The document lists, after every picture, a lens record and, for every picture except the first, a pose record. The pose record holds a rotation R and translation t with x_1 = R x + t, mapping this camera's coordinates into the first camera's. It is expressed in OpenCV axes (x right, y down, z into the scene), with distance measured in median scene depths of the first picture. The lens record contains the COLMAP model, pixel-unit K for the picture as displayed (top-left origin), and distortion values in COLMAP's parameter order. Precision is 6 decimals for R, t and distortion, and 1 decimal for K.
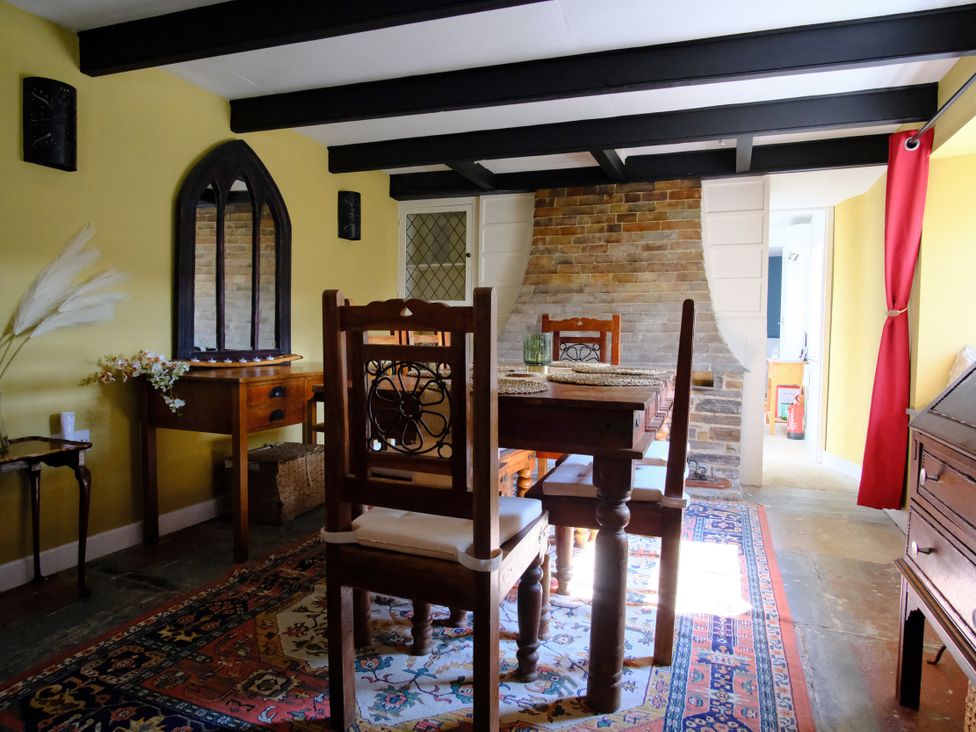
lens RADIAL K [[601.4, 0, 485.8], [0, 601.4, 362.9], [0, 0, 1]] dist [-0.031827, 0.005096]
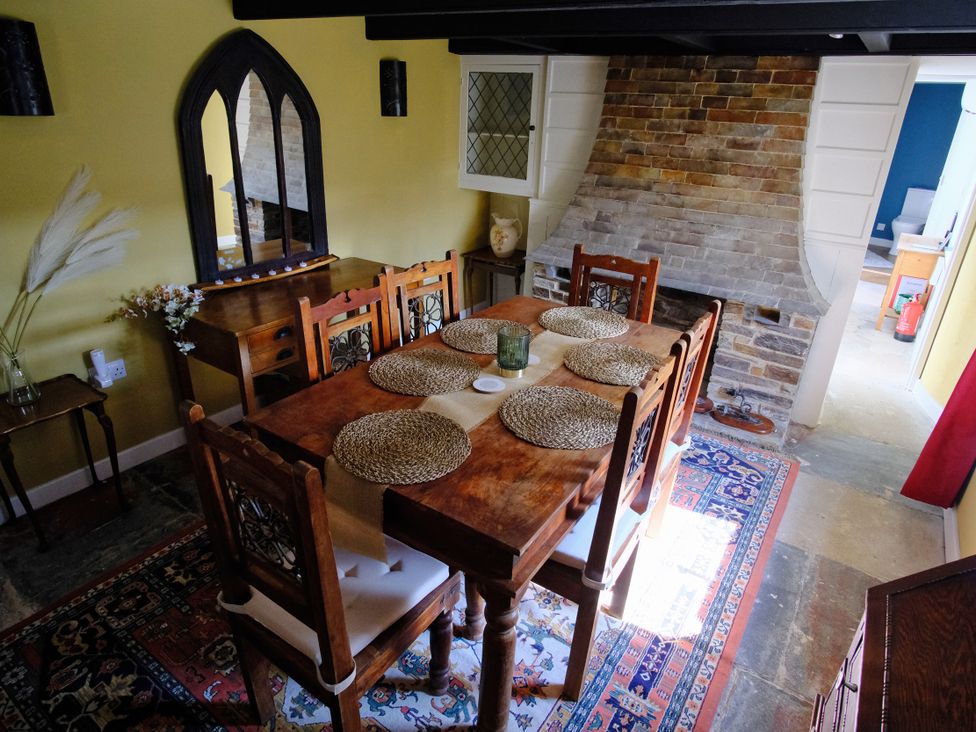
lens RADIAL K [[582.7, 0, 486.6], [0, 582.7, 359.6], [0, 0, 1]] dist [-0.027934, 0.001565]
pose [[0.974360, 0.111500, -0.195424, 0.140307], [-0.037016, 0.936174, 0.349582, -0.198713], [0.221929, -0.333385, 0.916298, 0.114416]]
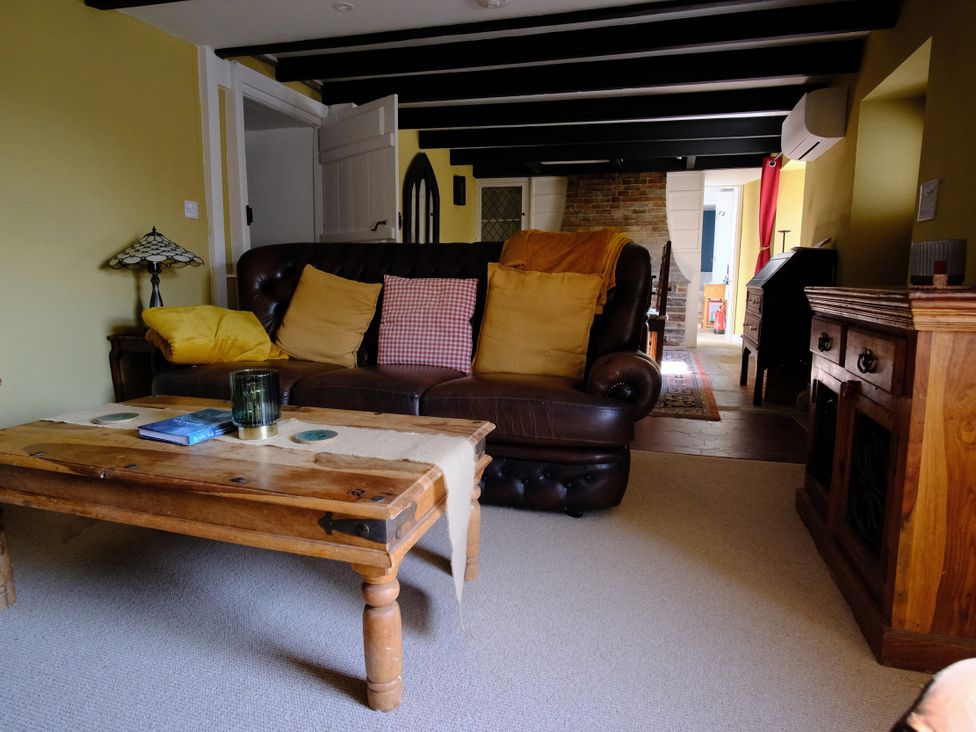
lens RADIAL K [[582.7, 0, 485.9], [0, 582.7, 362.3], [0, 0, 1]] dist [-0.027934, 0.001565]
pose [[0.996979, -0.016954, 0.075792, -0.323546], [0.009641, 0.995351, 0.095830, 0.083580], [-0.077065, -0.094810, 0.992508, -0.738341]]
